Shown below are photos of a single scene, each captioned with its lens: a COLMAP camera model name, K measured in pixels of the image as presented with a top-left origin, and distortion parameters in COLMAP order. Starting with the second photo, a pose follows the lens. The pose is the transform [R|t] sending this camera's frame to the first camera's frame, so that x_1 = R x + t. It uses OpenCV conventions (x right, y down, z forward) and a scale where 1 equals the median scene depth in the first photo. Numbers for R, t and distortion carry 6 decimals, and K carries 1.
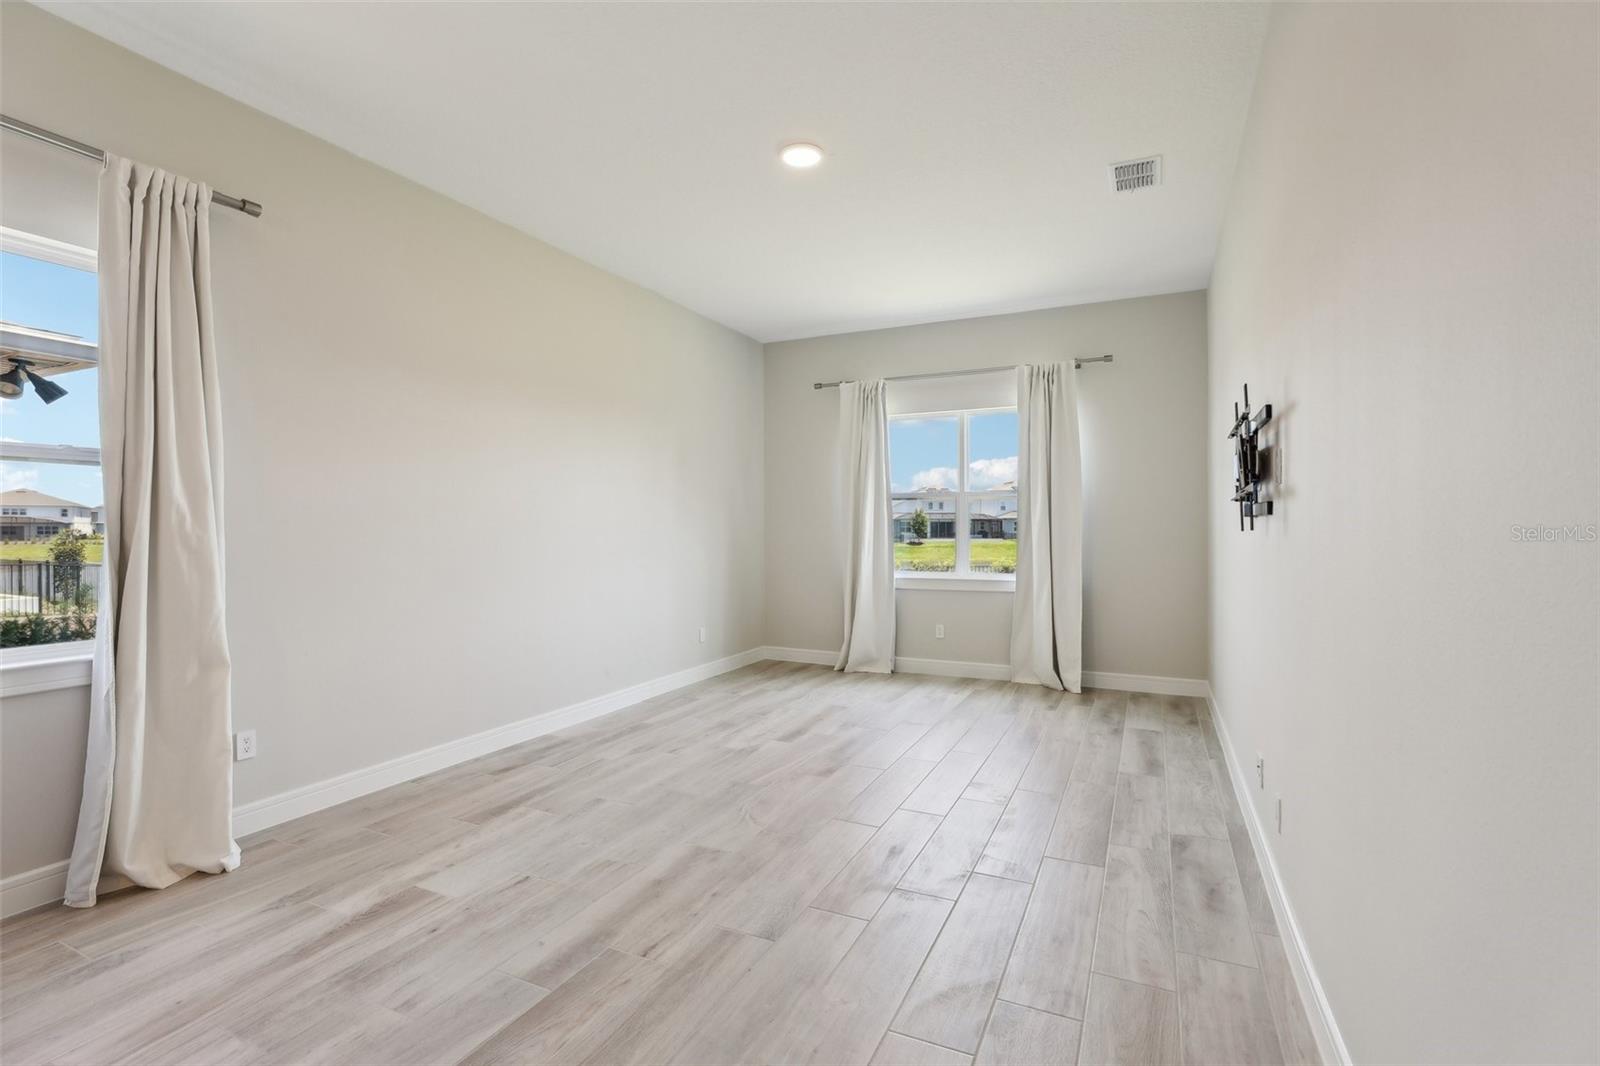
lens RADIAL K [[732.5, 0, 793.6], [0, 732.5, 527.5], [0, 0, 1]] dist [-0.018145, 0.004747]
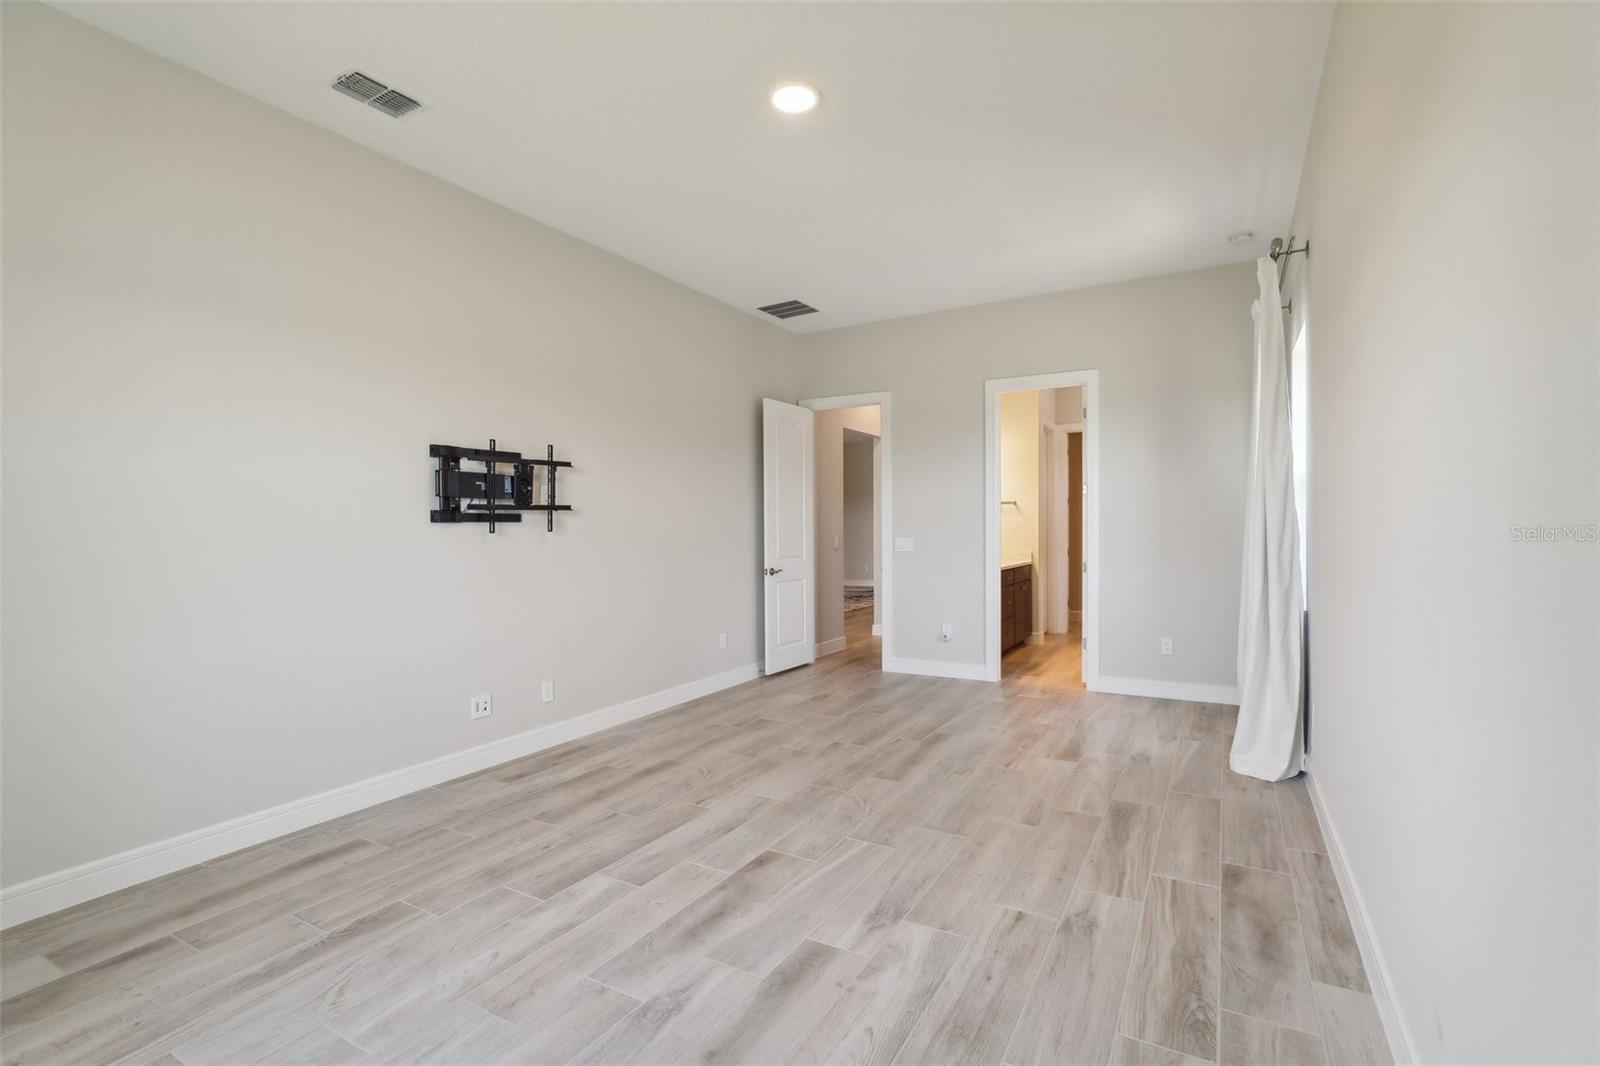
lens RADIAL K [[732.5, 0, 794.4], [0, 732.5, 532.3], [0, 0, 1]] dist [-0.018145, 0.004747]
pose [[-0.997108, 0.012910, 0.074892, -0.046830], [0.013329, 0.999898, 0.005097, 0.003769], [-0.074818, 0.006080, -0.997179, 1.925938]]
